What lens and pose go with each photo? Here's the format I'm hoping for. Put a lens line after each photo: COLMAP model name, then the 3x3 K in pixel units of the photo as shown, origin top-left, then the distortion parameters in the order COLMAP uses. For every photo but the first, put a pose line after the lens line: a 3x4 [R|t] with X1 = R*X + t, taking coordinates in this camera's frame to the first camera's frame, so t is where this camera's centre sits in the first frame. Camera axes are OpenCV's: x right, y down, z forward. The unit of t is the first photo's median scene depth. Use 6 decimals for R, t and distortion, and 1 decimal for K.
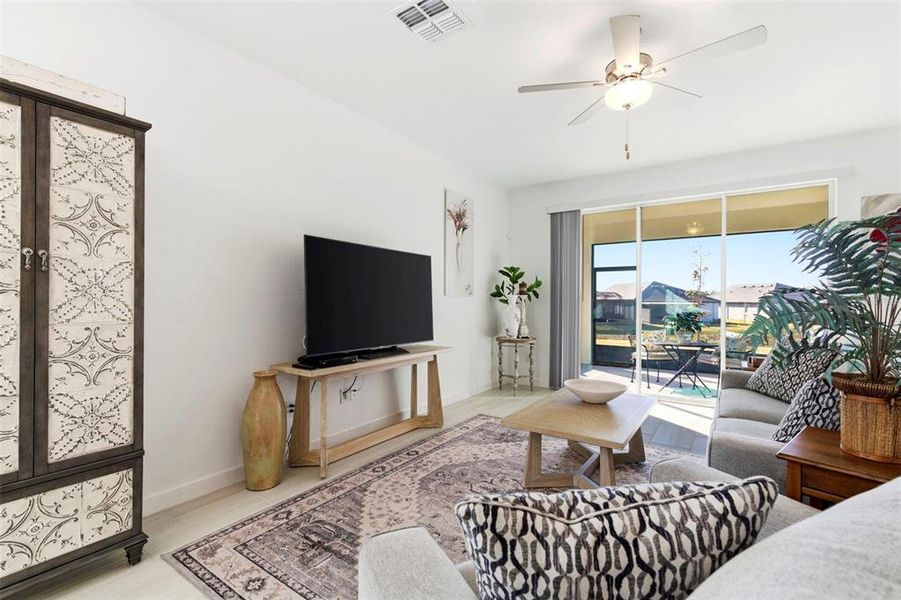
lens RADIAL K [[400.9, 0, 448.7], [0, 400.9, 307.6], [0, 0, 1]] dist [0.000314, -0.000025]
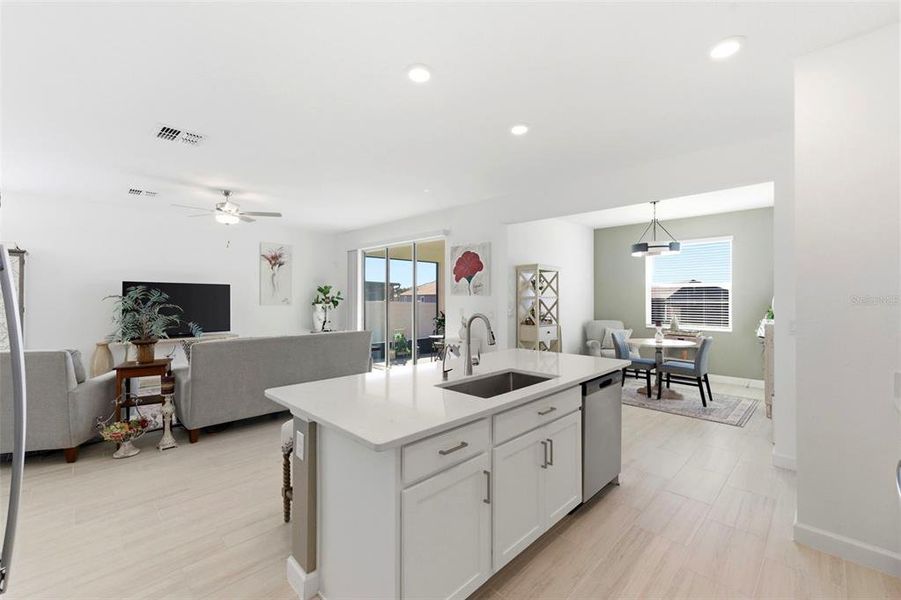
lens RADIAL K [[385.8, 0, 454.9], [0, 385.8, 294.6], [0, 0, 1]] dist [0.001527, -0.000237]
pose [[0.985547, -0.005212, -0.169322, 1.467214], [0.000294, 0.999578, -0.029054, -0.039319], [0.169402, 0.028585, 0.985132, -0.629144]]
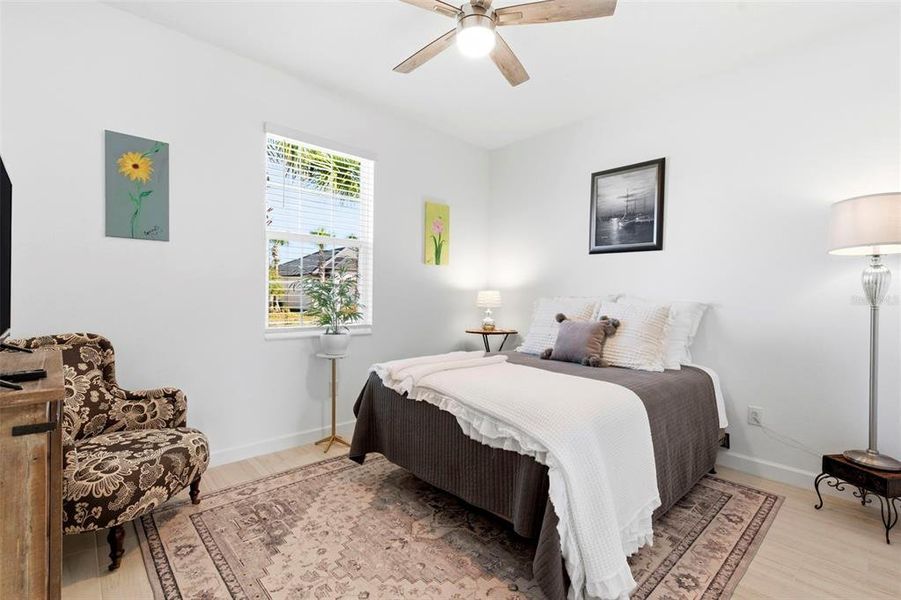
lens RADIAL K [[400.9, 0, 448.8], [0, 400.9, 300.5], [0, 0, 1]] dist [0.000314, -0.000025]
pose [[-0.975912, -0.030001, 0.216092, 0.045524], [-0.023986, 0.999250, 0.030407, -0.016666], [-0.216842, 0.024492, -0.975899, 1.388022]]
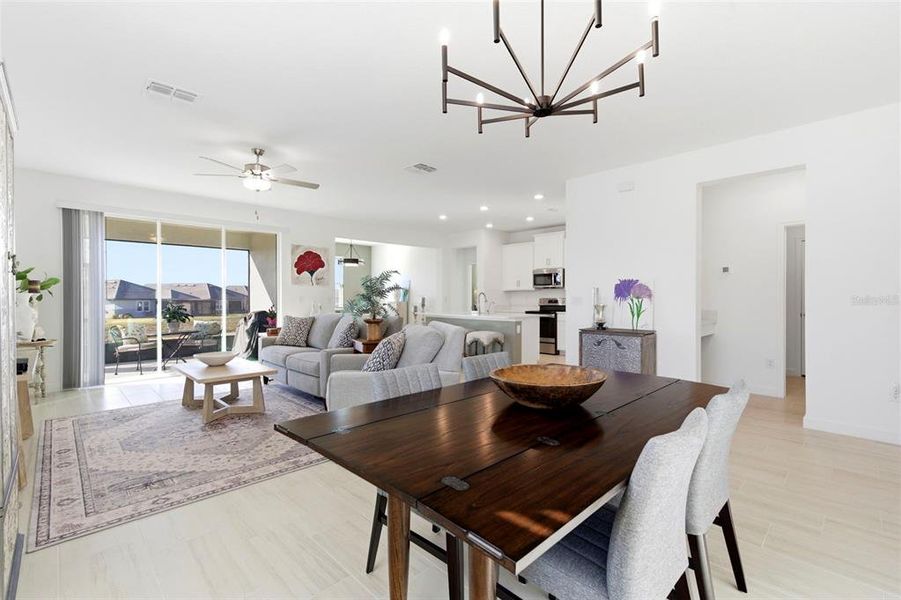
lens RADIAL K [[400.9, 0, 456.5], [0, 400.9, 298.8], [0, 0, 1]] dist [0.000314, -0.000025]
pose [[0.173356, -0.008925, 0.984819, -0.851669], [0.021139, 0.999762, 0.005339, -0.004972], [-0.984632, 0.019892, 0.173503, -0.147492]]
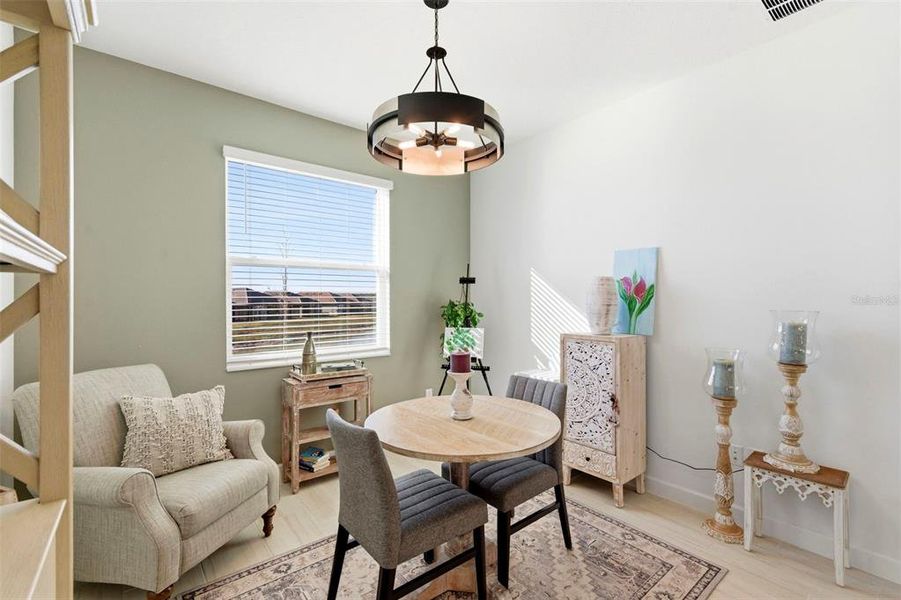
lens RADIAL K [[400.9, 0, 454.9], [0, 400.9, 302.0], [0, 0, 1]] dist [0.000314, -0.000025]
pose [[0.275030, -0.007342, 0.961408, 1.495071], [0.022831, 0.999739, 0.001104, -0.050713], [-0.961164, 0.021646, 0.275126, 0.992007]]
